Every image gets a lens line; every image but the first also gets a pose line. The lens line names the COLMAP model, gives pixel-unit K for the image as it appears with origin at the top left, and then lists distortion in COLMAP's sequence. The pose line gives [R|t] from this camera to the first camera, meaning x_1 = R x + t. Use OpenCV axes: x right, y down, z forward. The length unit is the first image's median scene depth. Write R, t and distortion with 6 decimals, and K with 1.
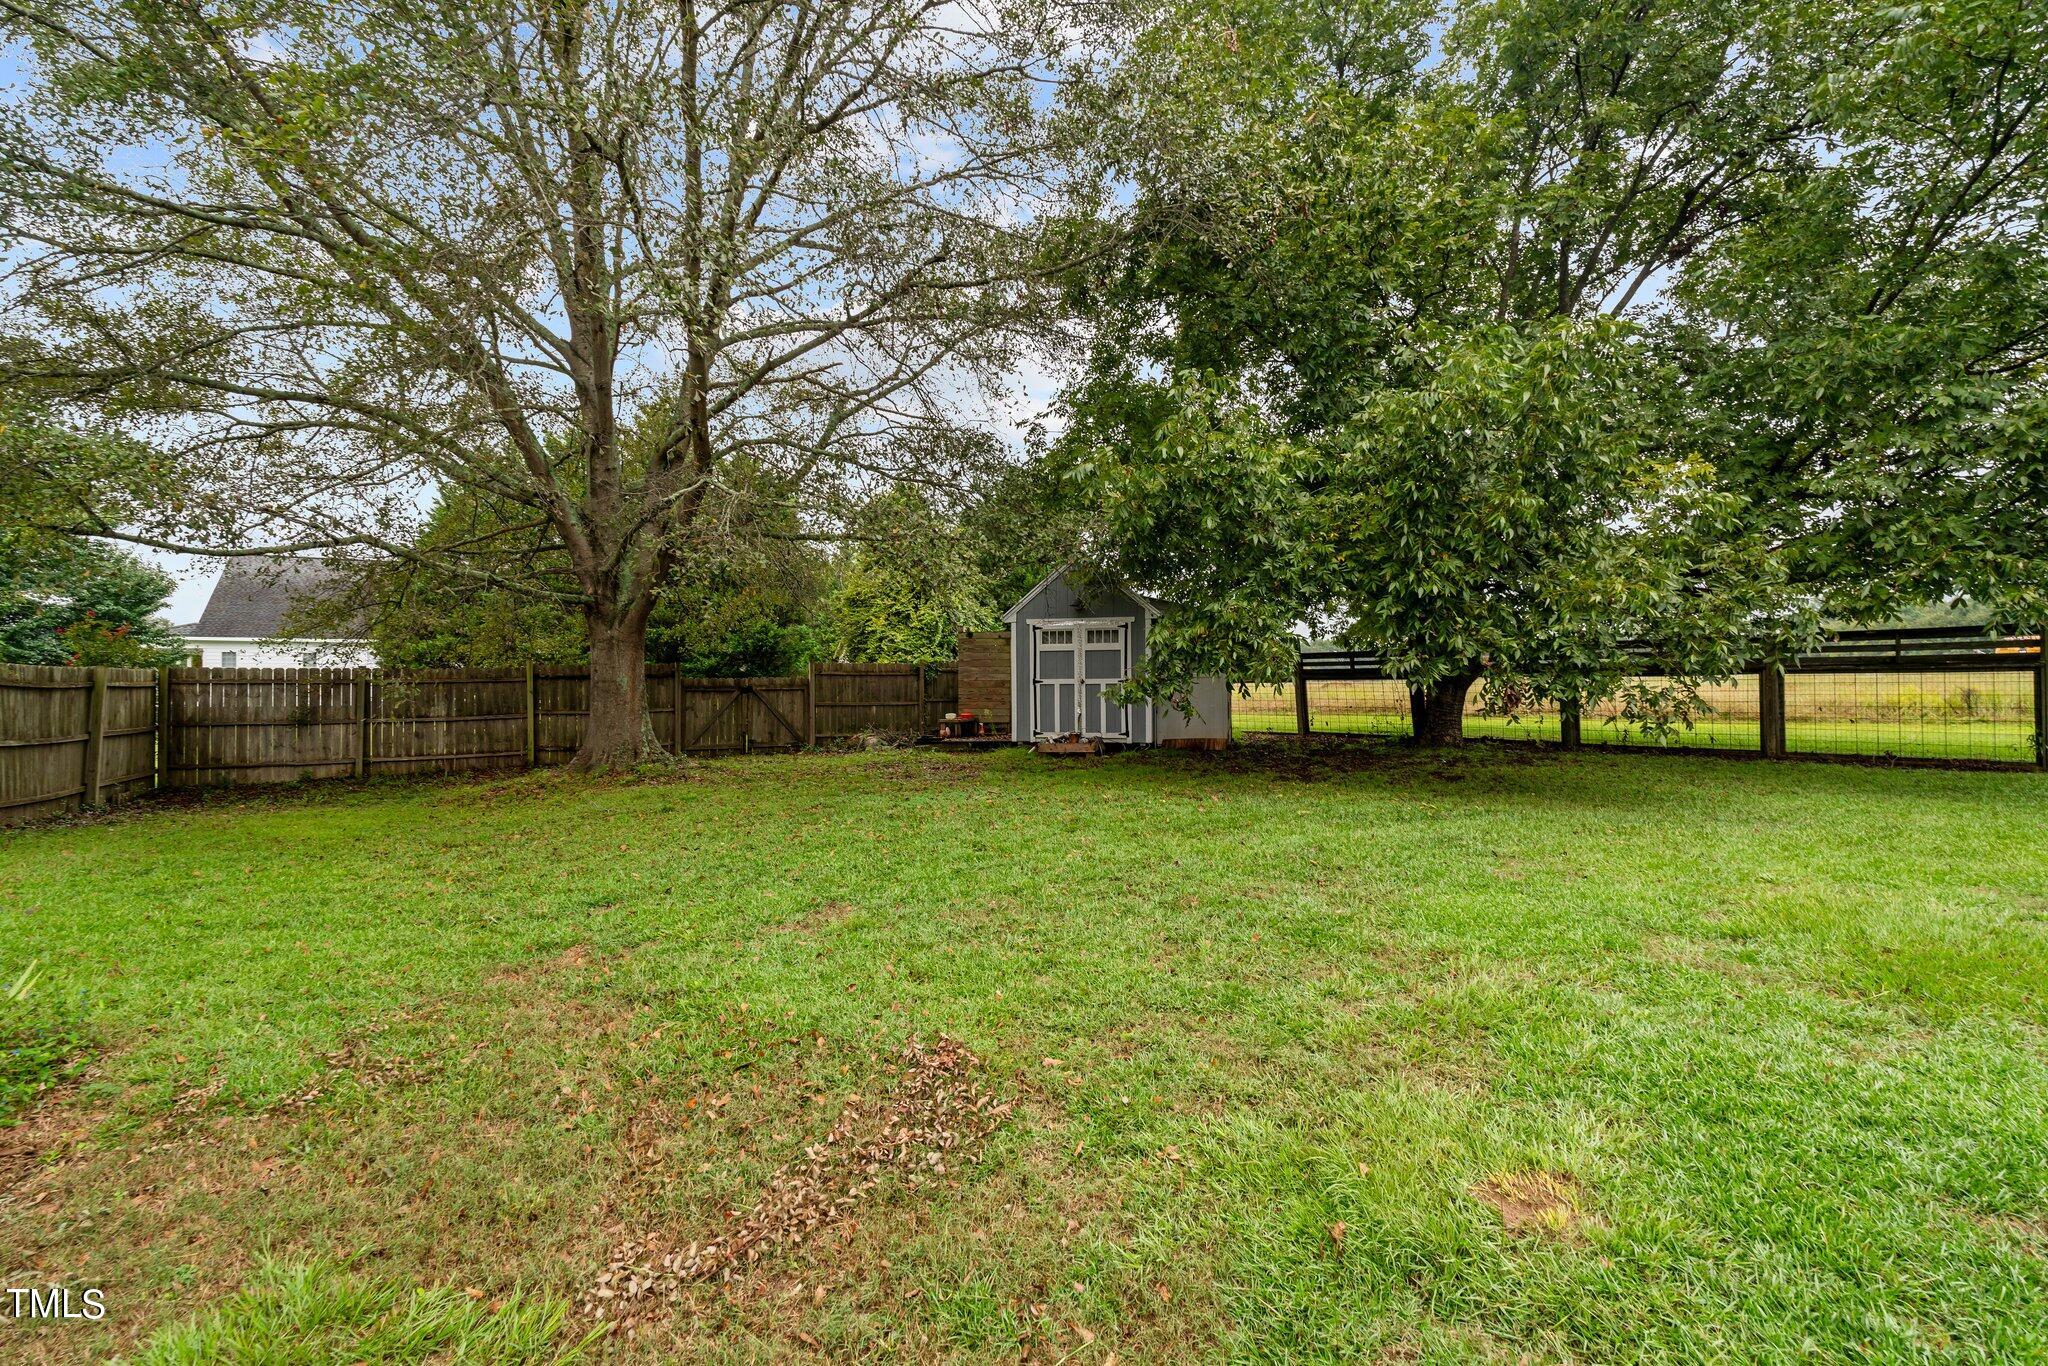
lens RADIAL K [[898.2, 0, 1023.5], [0, 898.2, 685.2], [0, 0, 1]] dist [-0.006981, 0.000770]
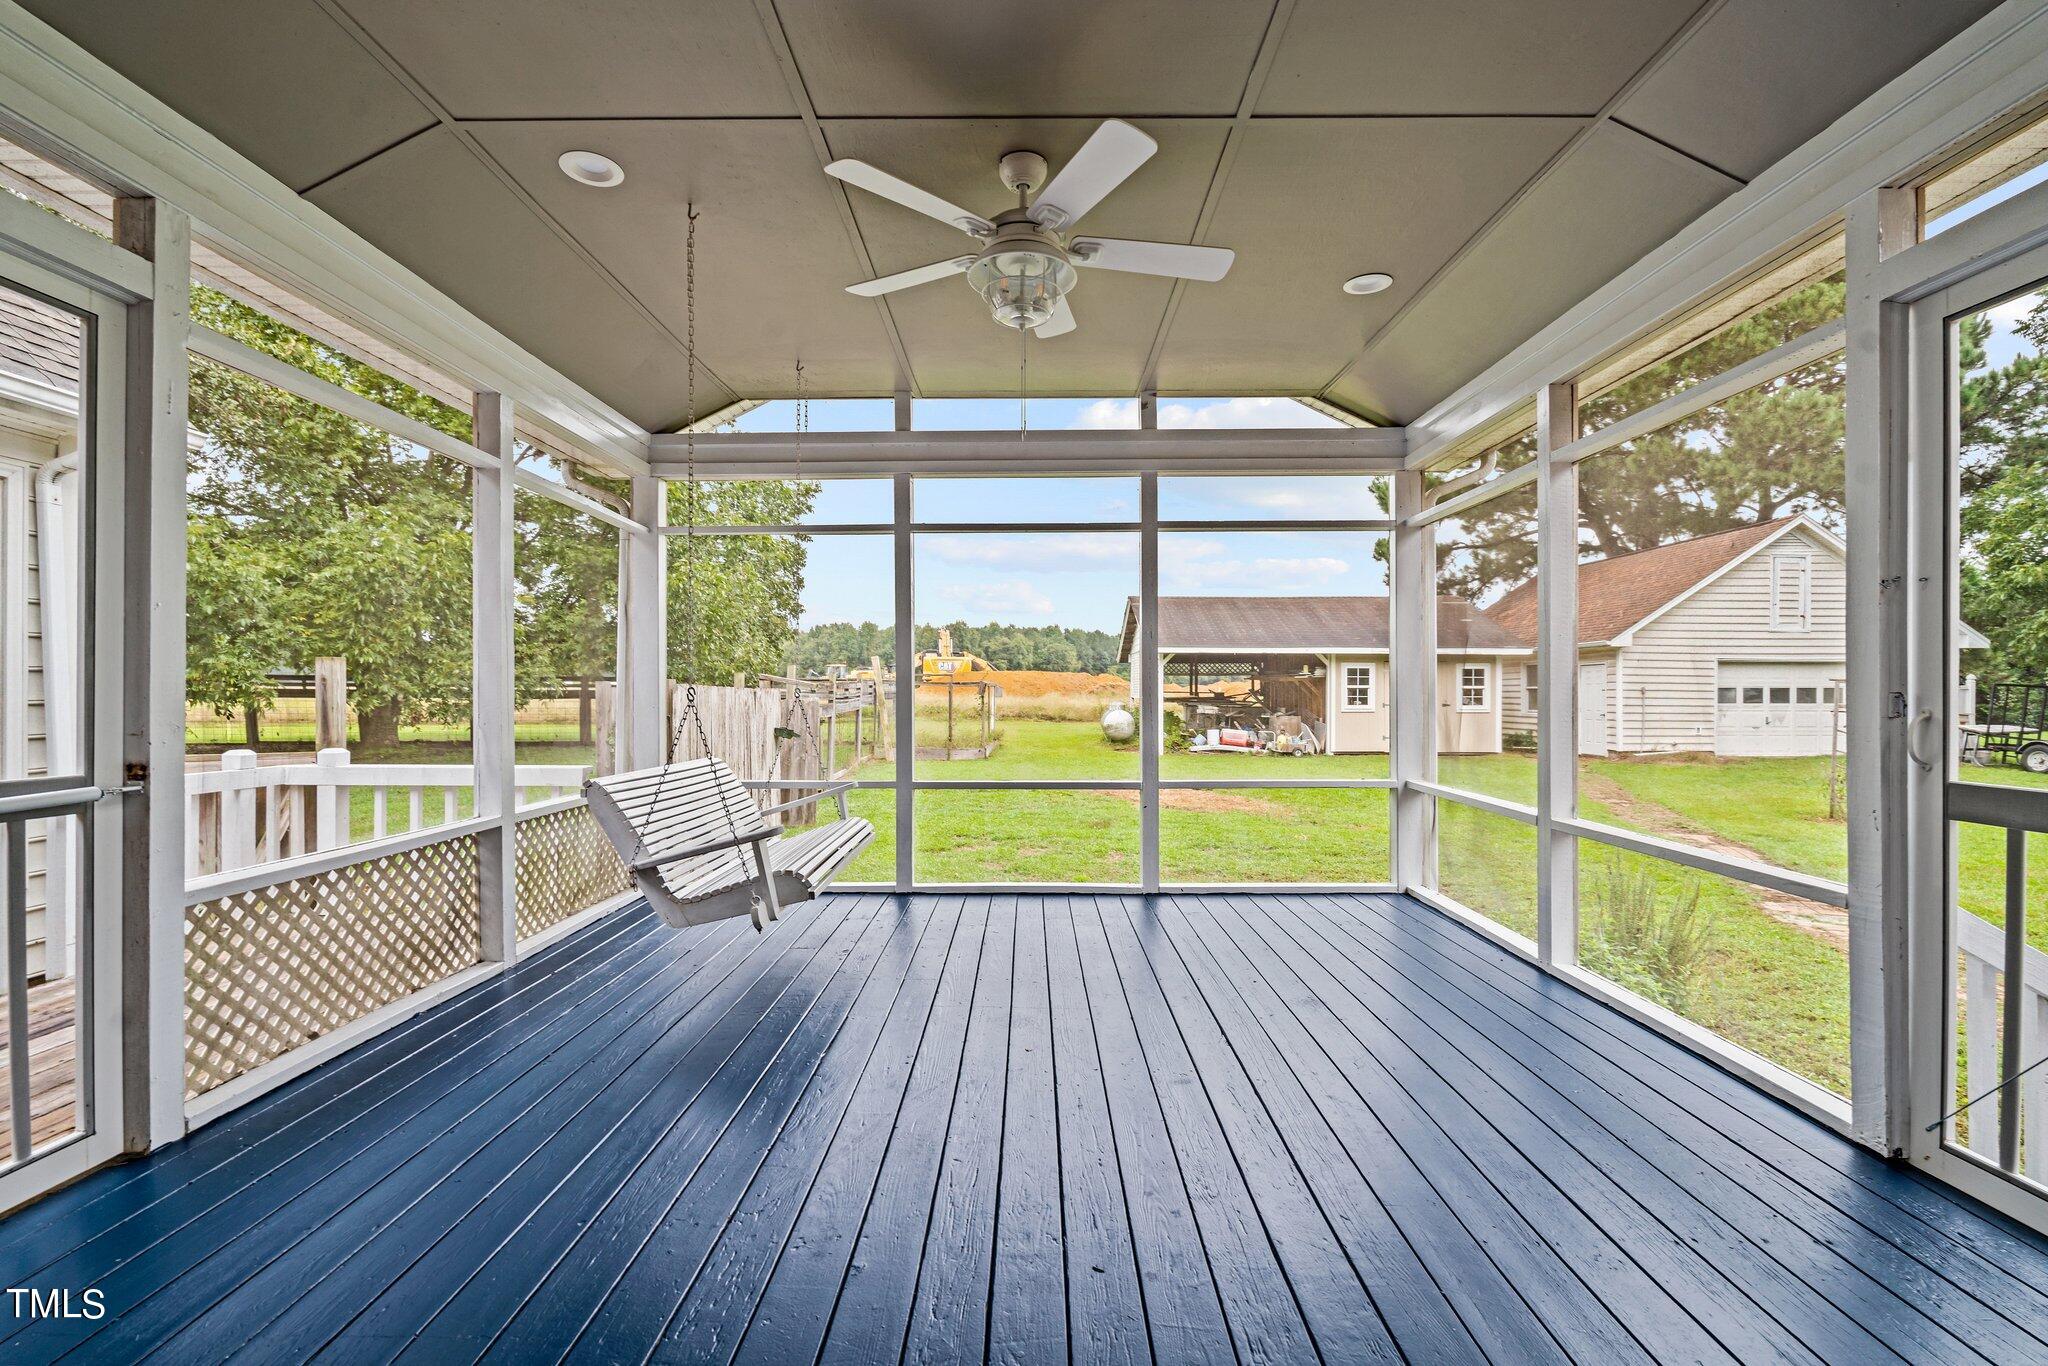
lens RADIAL K [[896.4, 0, 1024.0], [0, 896.4, 683.0], [0, 0, 1]] dist [-0.007121, 0.000688]
pose [[0.502782, 0.011485, 0.864337, -0.213174], [-0.007932, 0.999931, -0.008673, -0.025695], [-0.864377, -0.002496, 0.502838, -0.510924]]
